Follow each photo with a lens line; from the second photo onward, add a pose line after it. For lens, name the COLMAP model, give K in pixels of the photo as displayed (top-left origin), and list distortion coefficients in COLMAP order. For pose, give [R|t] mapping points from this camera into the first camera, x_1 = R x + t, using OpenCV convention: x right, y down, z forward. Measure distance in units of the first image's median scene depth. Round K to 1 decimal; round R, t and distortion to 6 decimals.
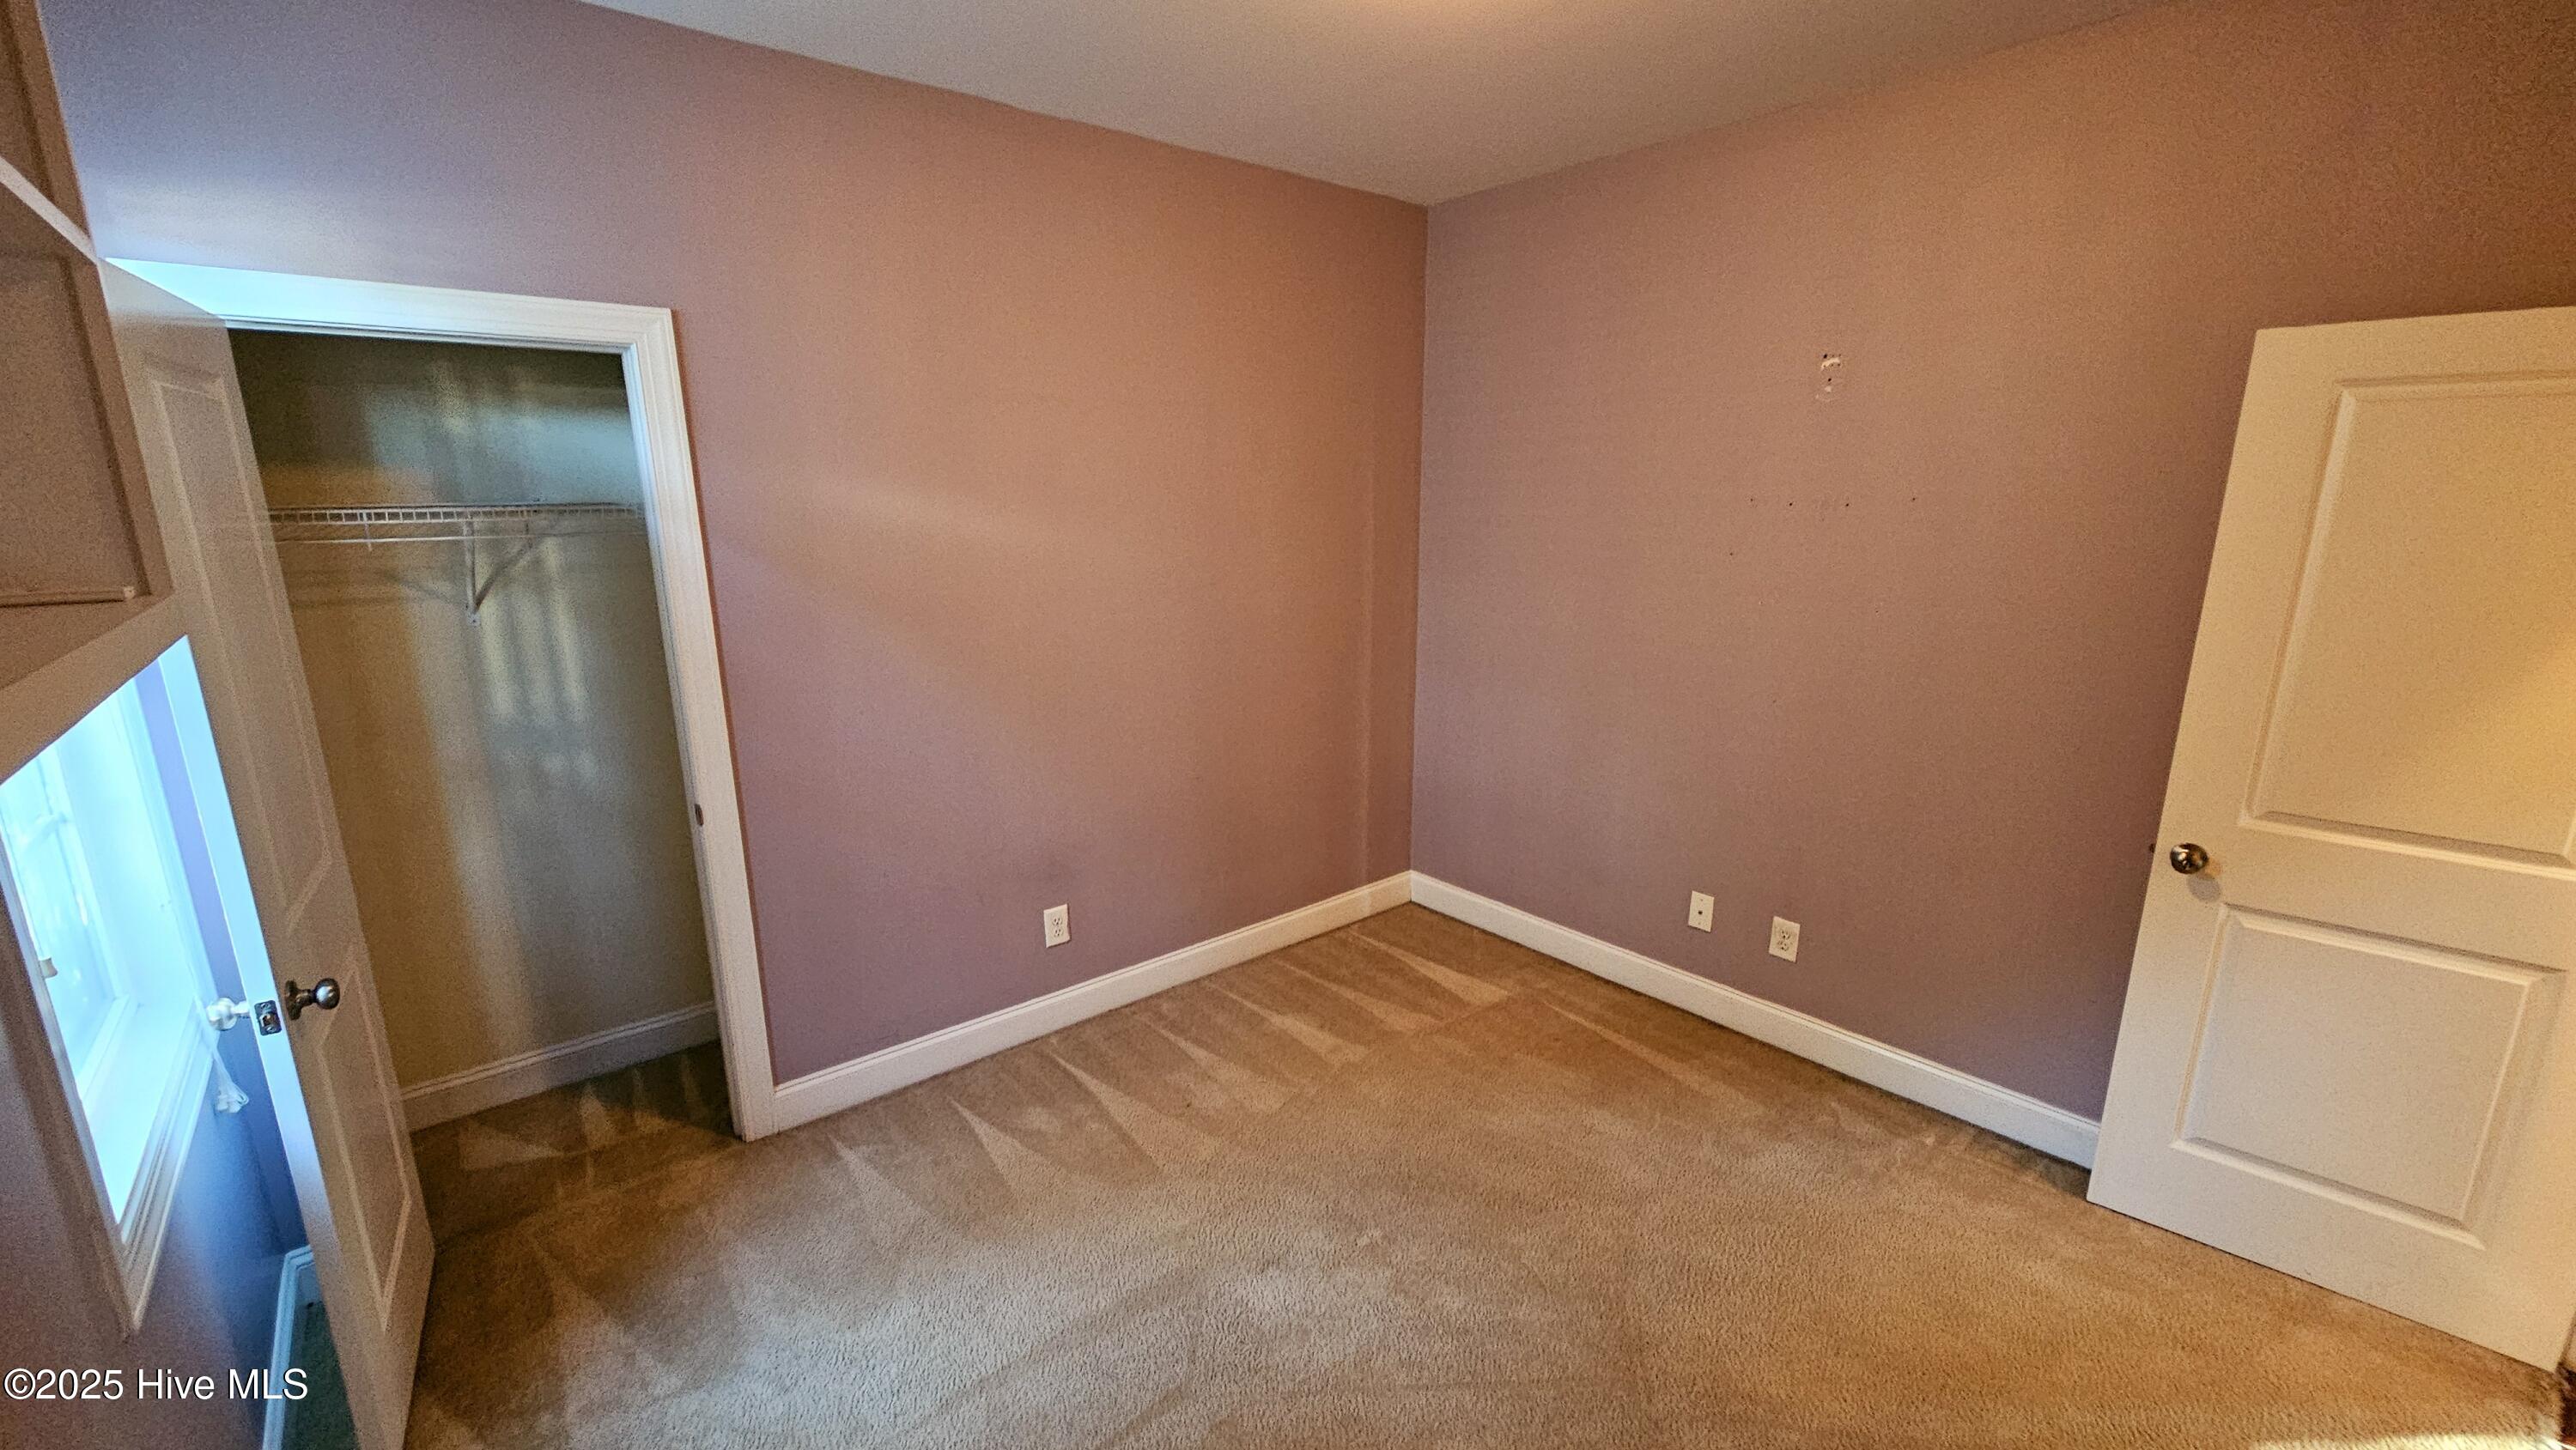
lens RADIAL K [[1051.5, 0, 1294.4], [0, 1051.5, 733.1], [0, 0, 1]] dist [-0.000581, -0.000204]
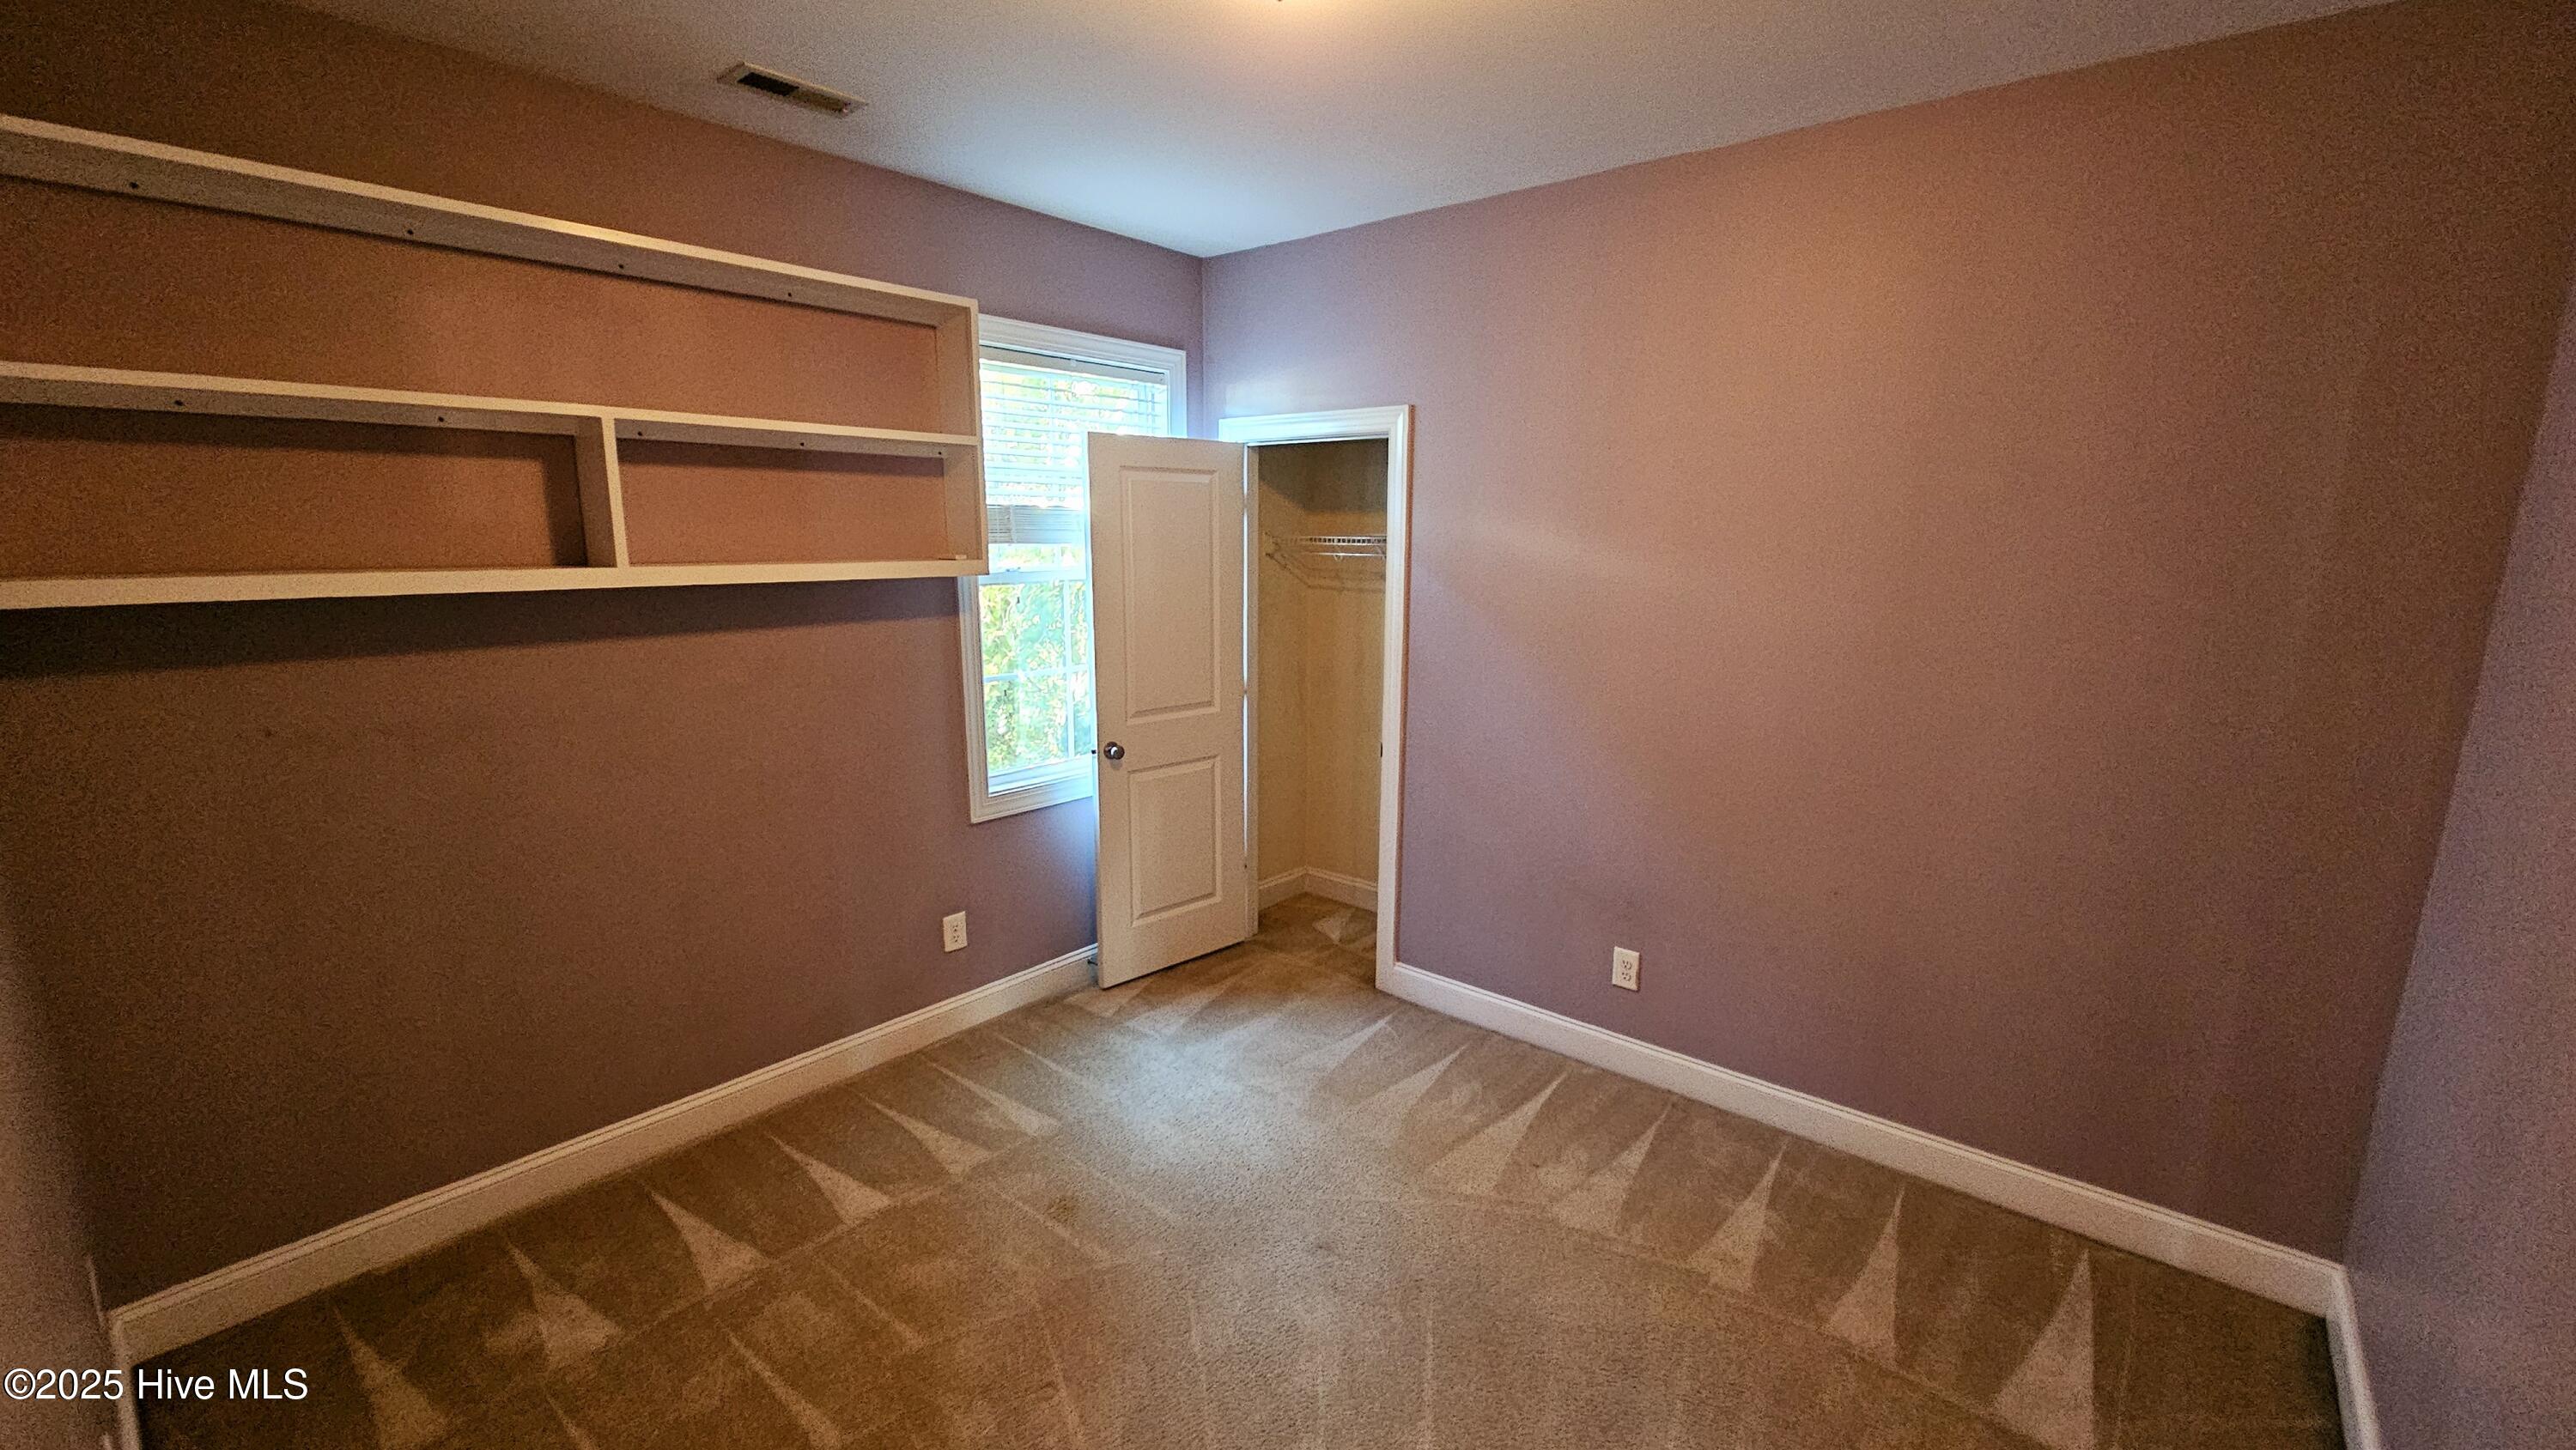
lens RADIAL K [[1051.5, 0, 1294.4], [0, 1051.5, 733.1], [0, 0, 1]] dist [-0.000581, -0.000204]
pose [[0.156192, 0.185300, -0.970190, 0.732933], [-0.237572, 0.960457, 0.145194, -0.111271], [0.958730, 0.207811, 0.194037, 0.537496]]
